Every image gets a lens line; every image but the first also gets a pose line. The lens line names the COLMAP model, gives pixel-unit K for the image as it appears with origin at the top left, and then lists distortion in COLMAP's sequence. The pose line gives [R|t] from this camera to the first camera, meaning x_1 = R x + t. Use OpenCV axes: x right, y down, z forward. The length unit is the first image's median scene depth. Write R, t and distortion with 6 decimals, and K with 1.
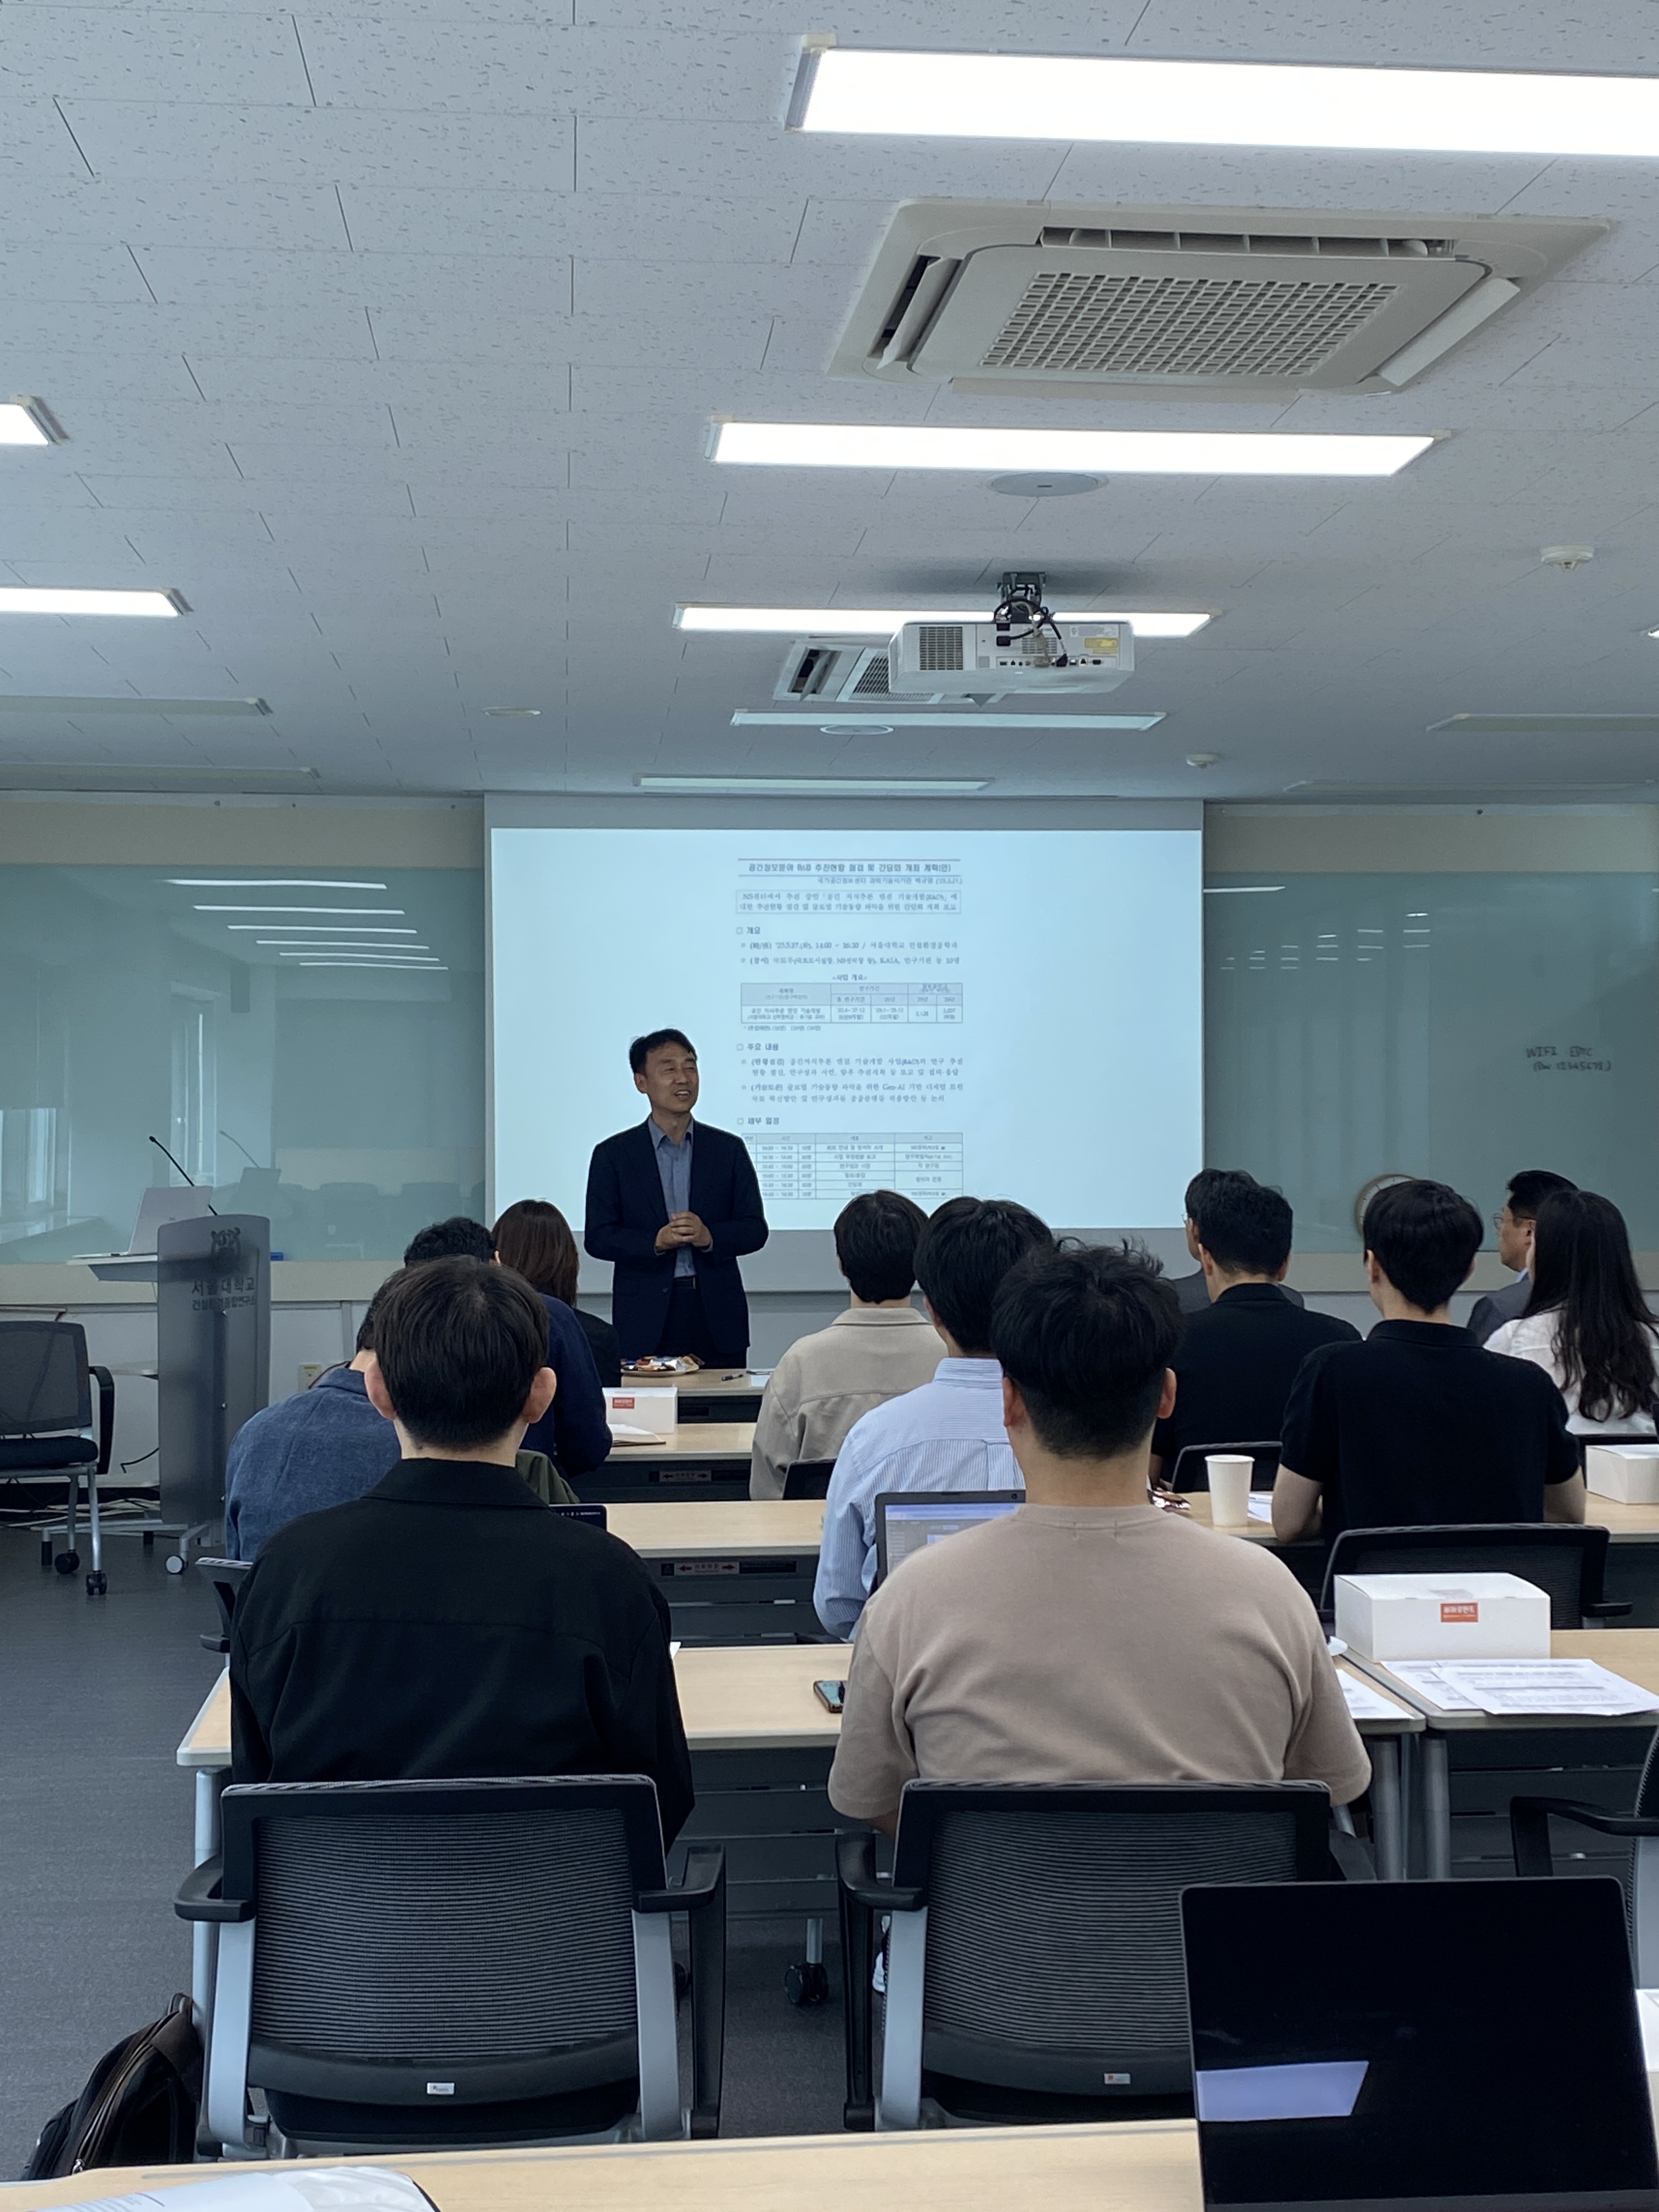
lens RADIAL K [[2972.6, 0, 839.5], [0, 2972.6, 1072.6], [0, 0, 1]] dist [0.251762, -0.925987]
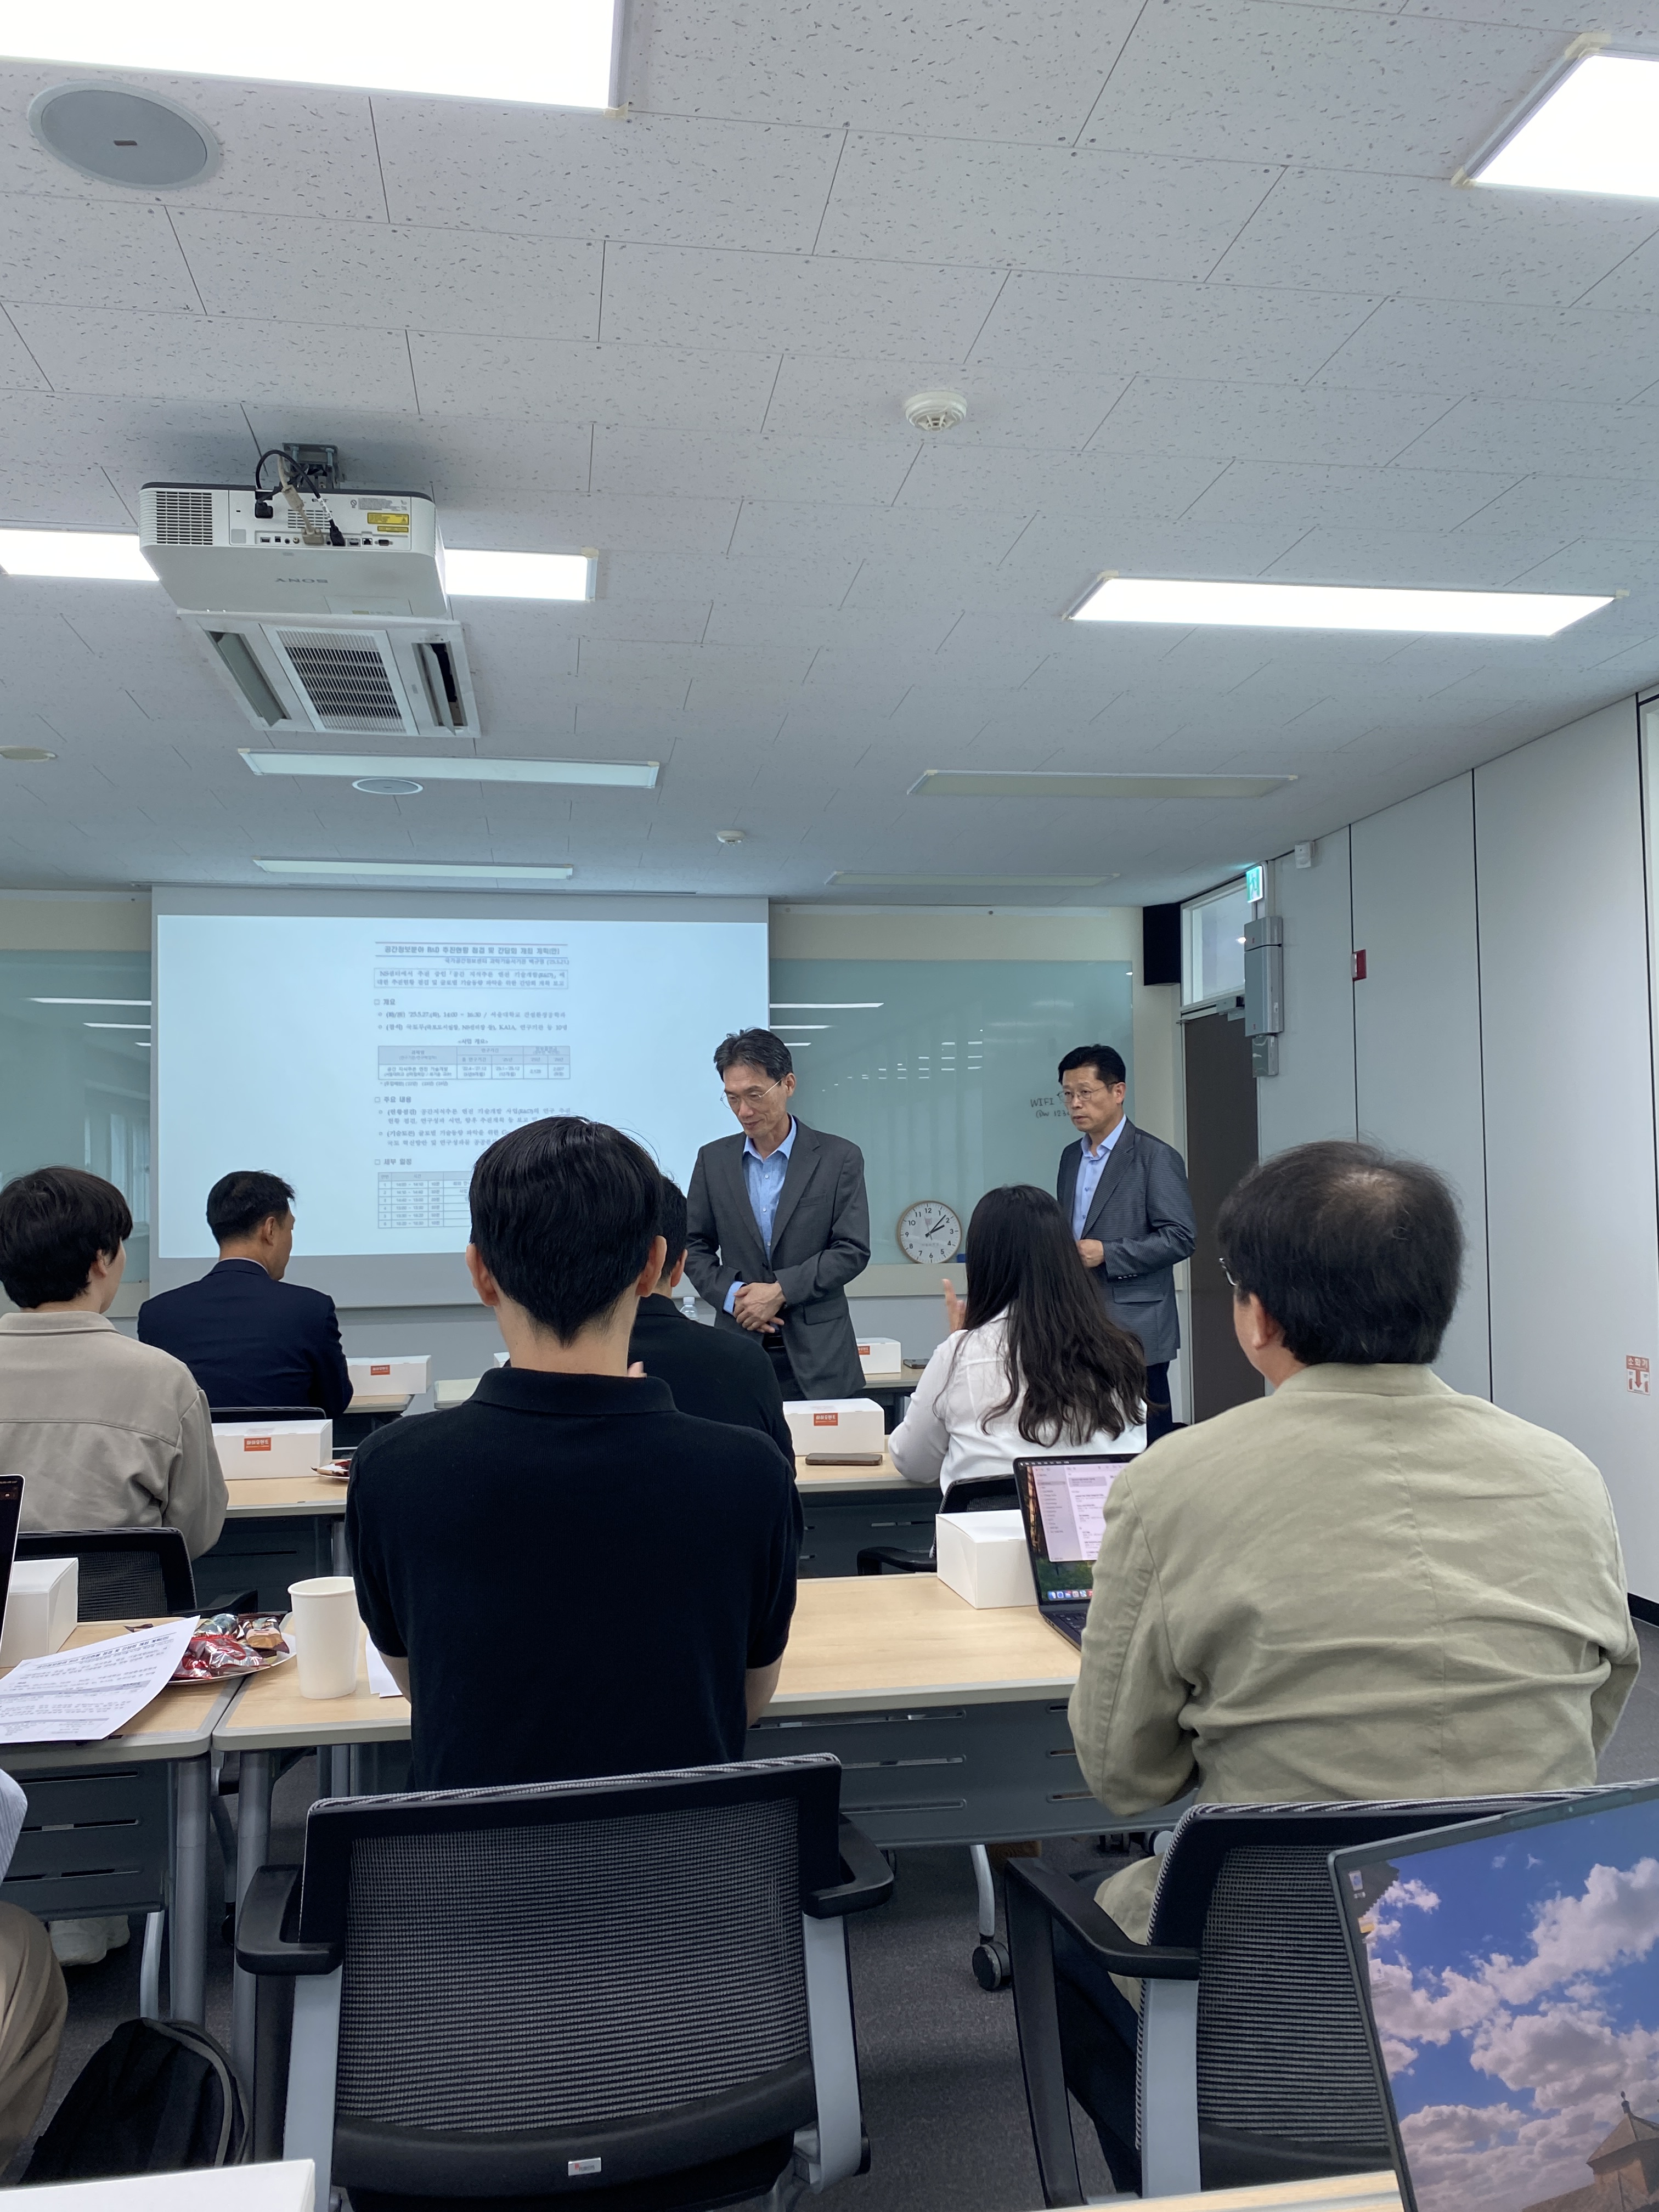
lens RADIAL K [[1710.0, 0, 829.5], [0, 1710.0, 1106.0], [0, 0, 1]] dist [0.153114, 0.000310]
pose [[0.997875, -0.006997, 0.064787, 0.101769], [0.009372, 0.999292, -0.036425, 0.020673], [-0.064486, 0.036955, 0.997234, 0.299935]]
